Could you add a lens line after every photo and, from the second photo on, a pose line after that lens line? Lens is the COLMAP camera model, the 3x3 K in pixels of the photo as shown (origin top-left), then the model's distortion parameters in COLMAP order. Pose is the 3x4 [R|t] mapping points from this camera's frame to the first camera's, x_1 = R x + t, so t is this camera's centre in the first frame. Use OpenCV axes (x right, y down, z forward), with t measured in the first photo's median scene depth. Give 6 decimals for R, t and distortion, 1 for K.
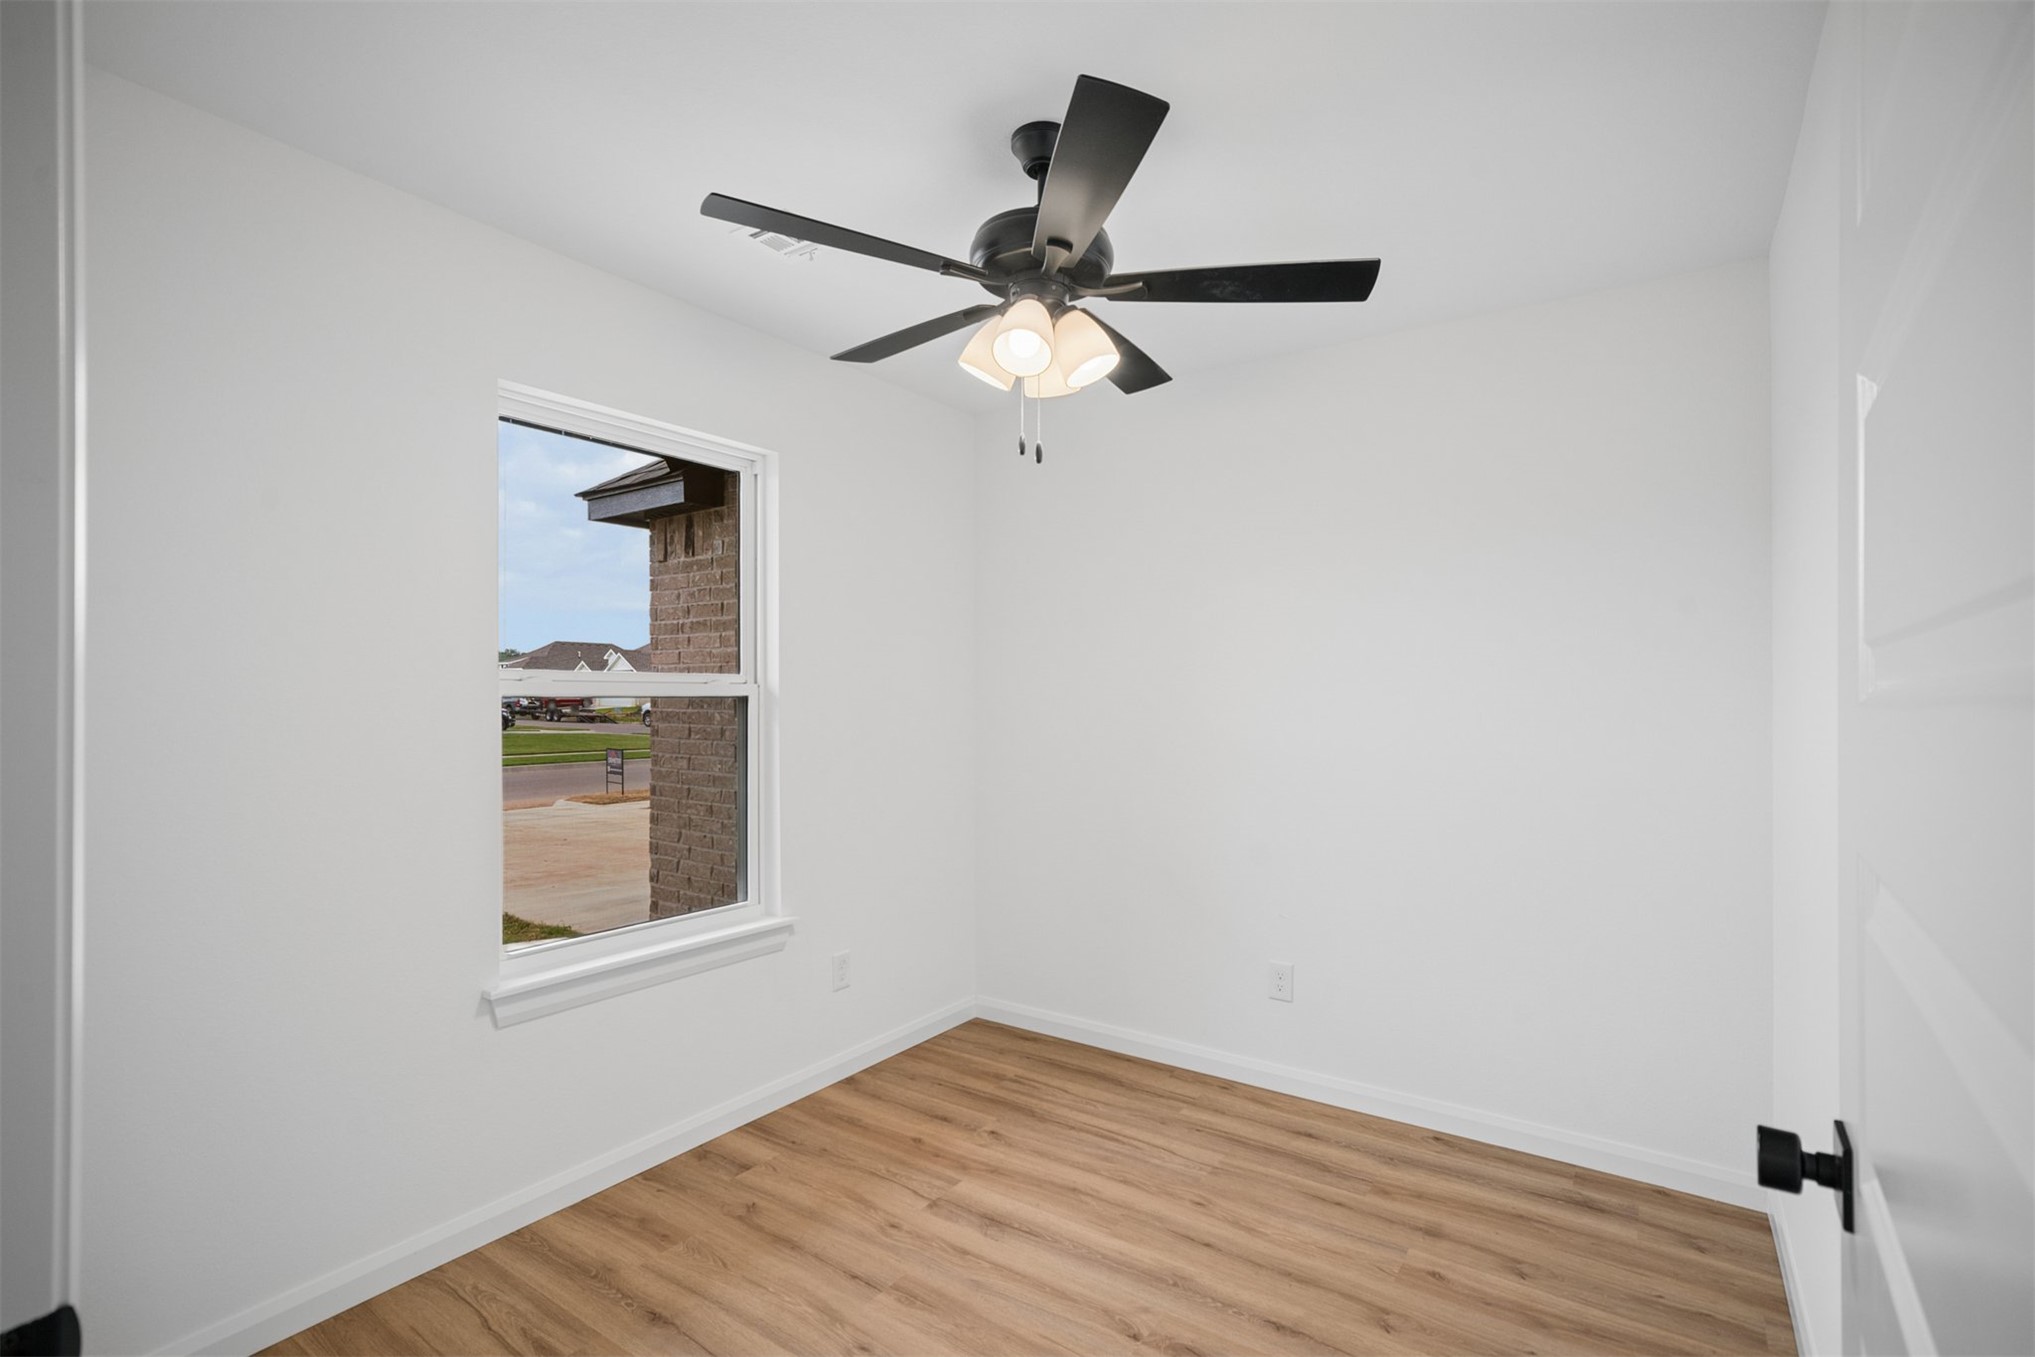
lens RADIAL K [[944.6, 0, 1029.8], [0, 944.6, 689.7], [0, 0, 1]] dist [-0.019453, 0.014475]
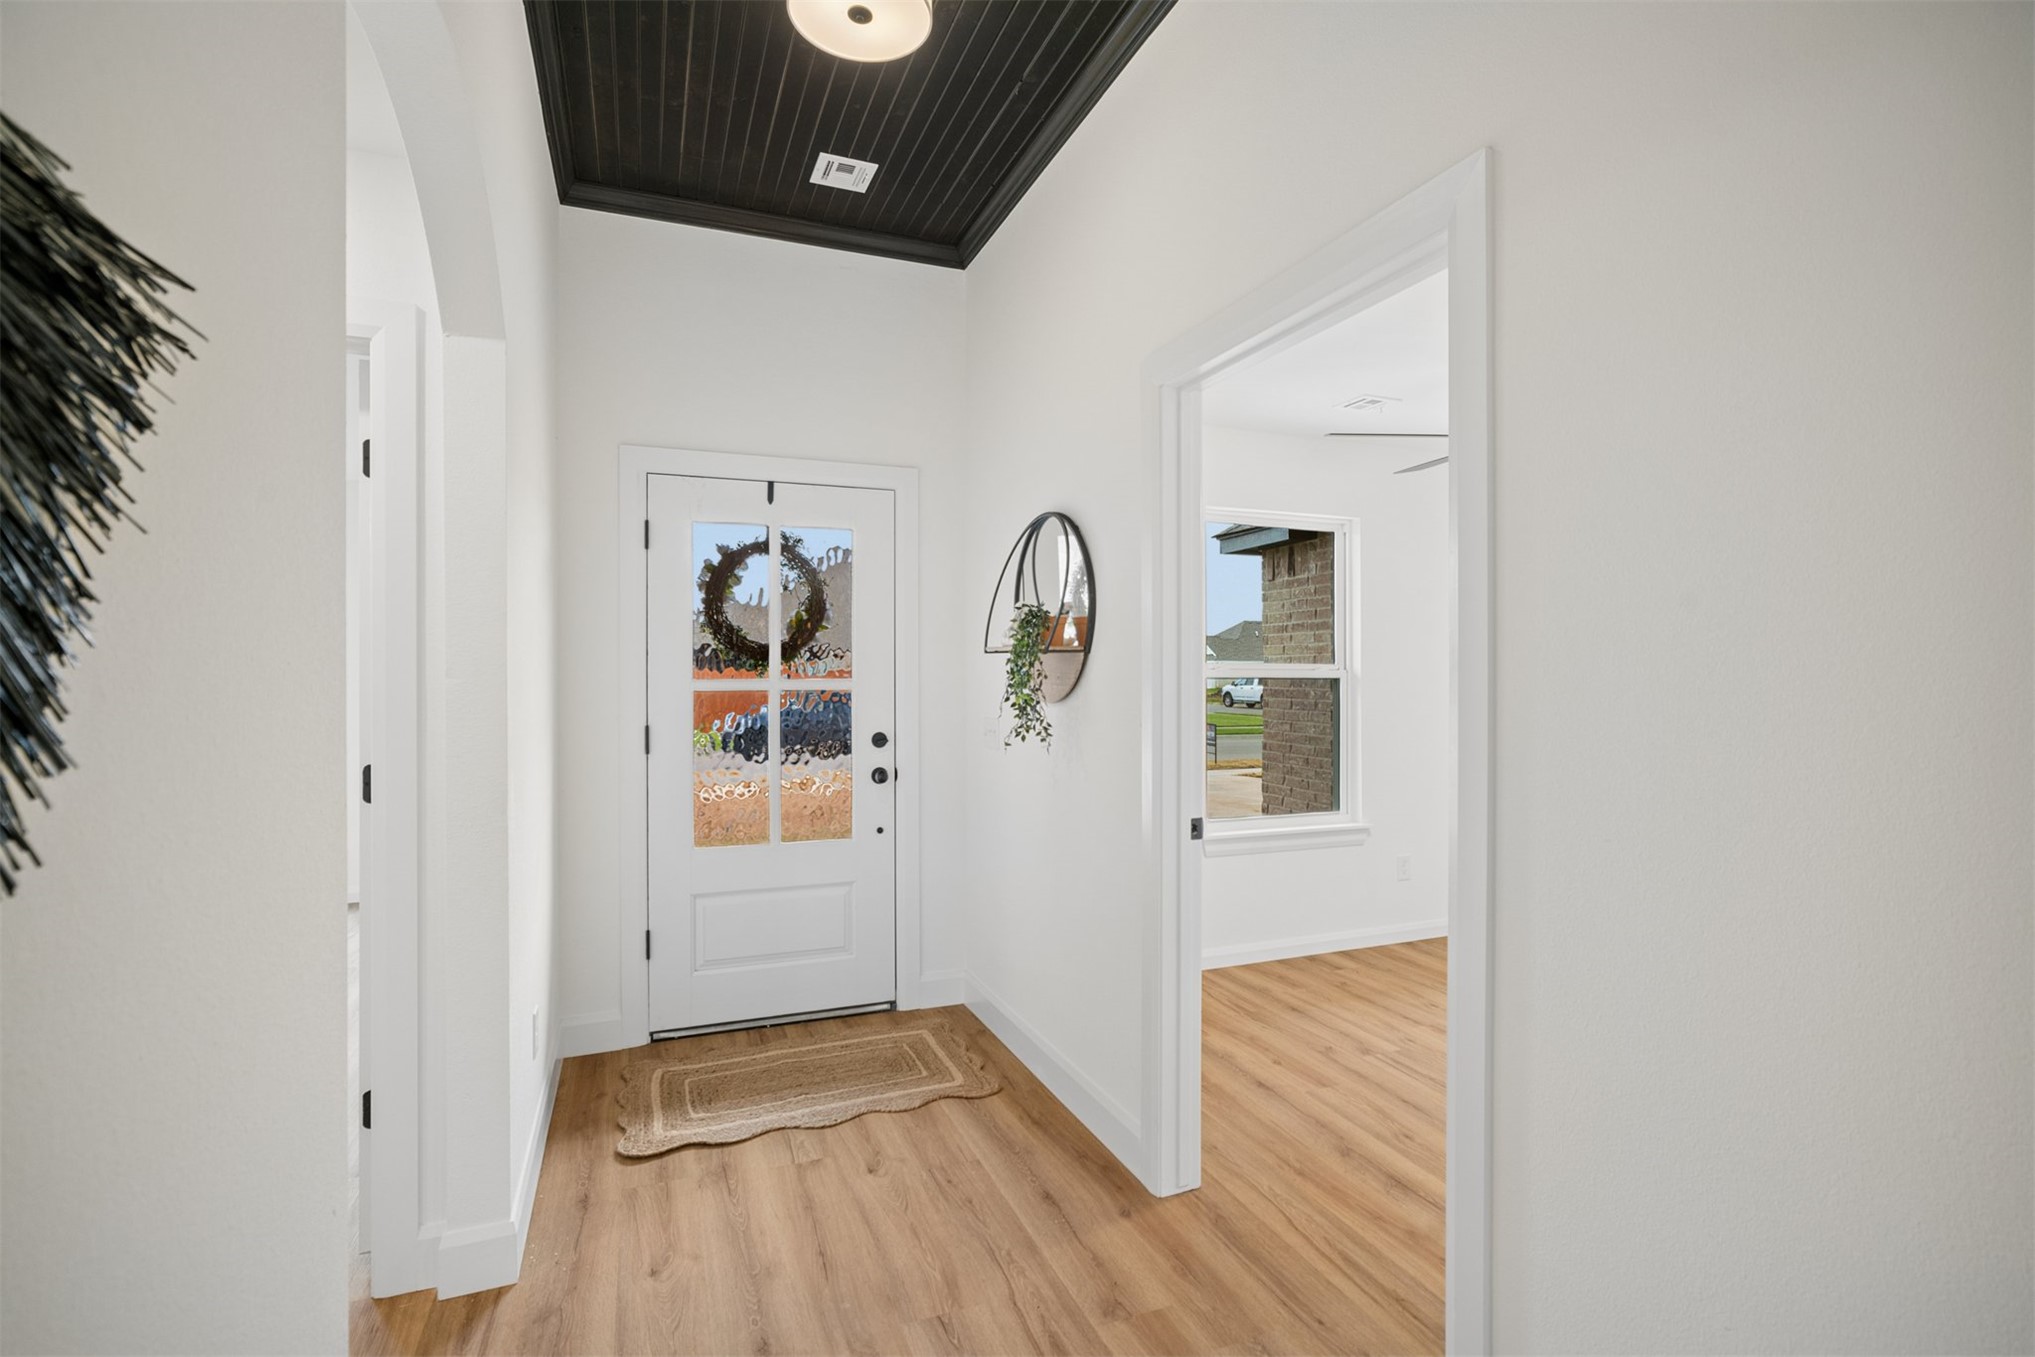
lens RADIAL K [[944.6, 0, 1029.8], [0, 944.6, 689.7], [0, 0, 1]] dist [-0.019453, 0.014475]
pose [[0.831374, 0.004727, -0.555693, 0.088449], [0.005871, 0.999833, 0.017289, -0.002426], [0.555682, -0.017636, 0.831208, -0.365925]]
